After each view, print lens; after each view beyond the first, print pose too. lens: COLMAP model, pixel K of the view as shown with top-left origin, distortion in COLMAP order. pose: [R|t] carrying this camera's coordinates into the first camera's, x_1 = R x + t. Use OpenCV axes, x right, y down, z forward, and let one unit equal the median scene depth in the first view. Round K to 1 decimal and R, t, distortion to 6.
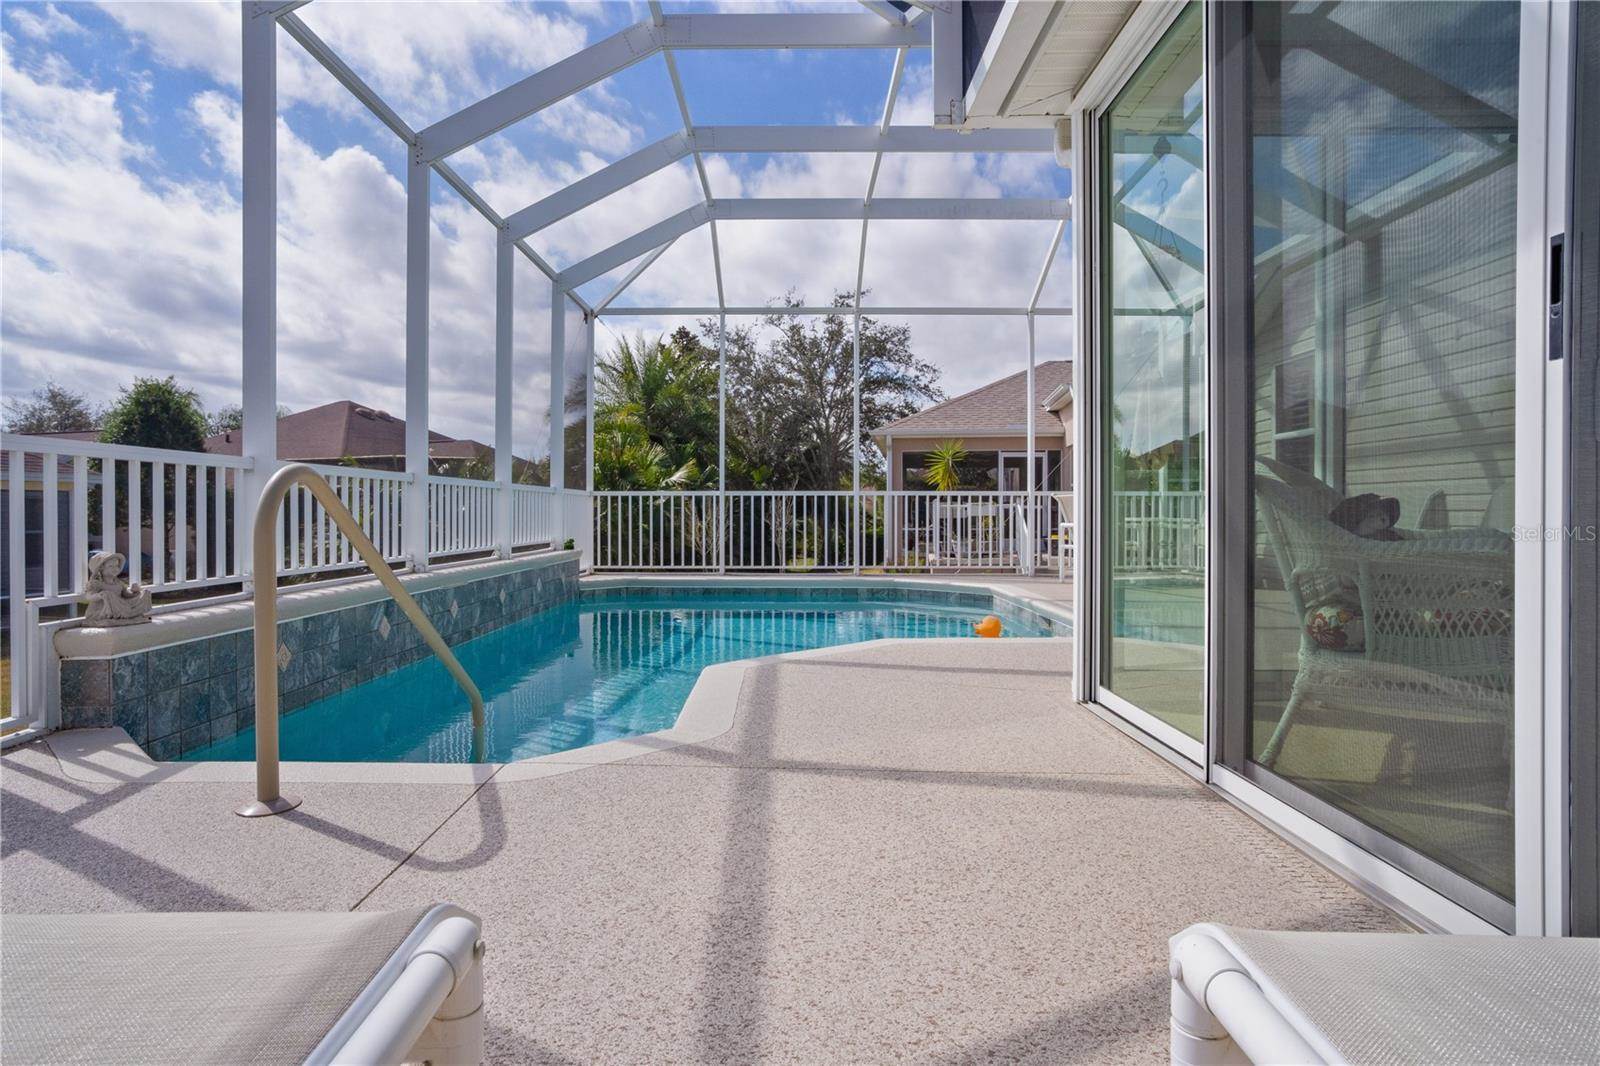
lens RADIAL K [[916.6, 0, 800.2], [0, 916.6, 511.0], [0, 0, 1]] dist [-0.011871, 0.000511]
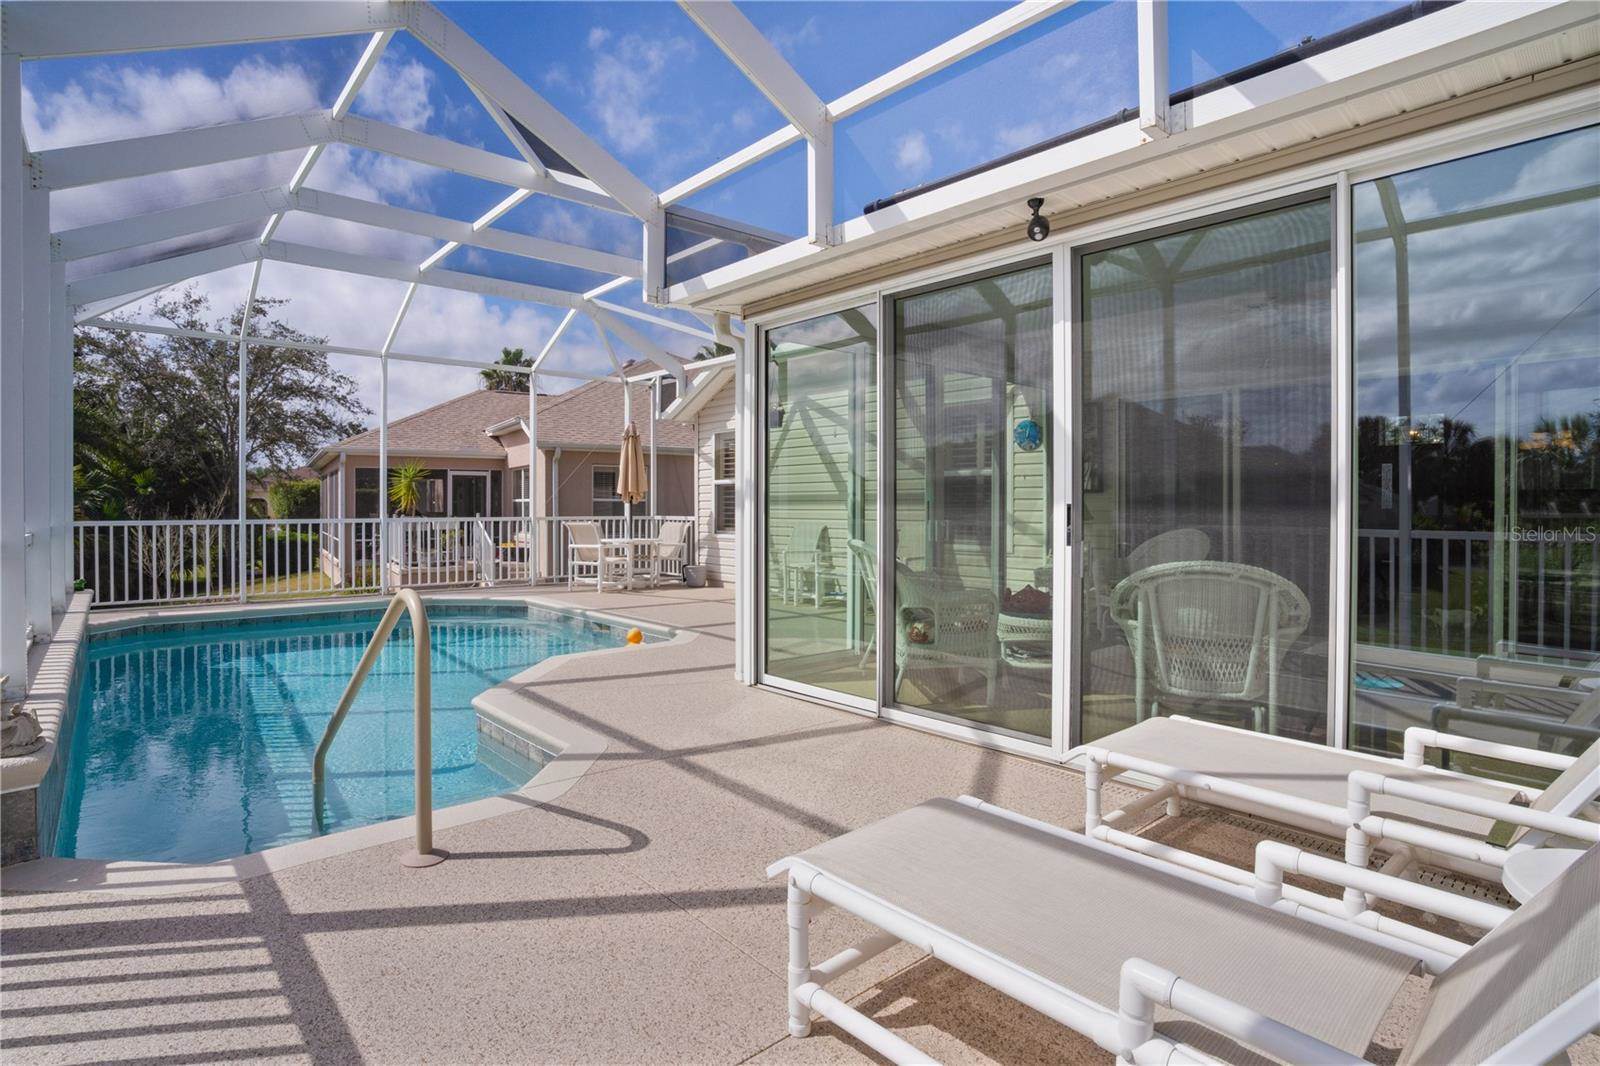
lens RADIAL K [[791.7, 0, 796.9], [0, 791.7, 509.9], [0, 0, 1]] dist [0.003286, 0.000911]
pose [[0.757008, -0.001207, 0.653405, -0.246550], [-0.000804, 0.999996, 0.002779, -0.047996], [-0.653405, -0.002629, 0.757004, -0.056402]]
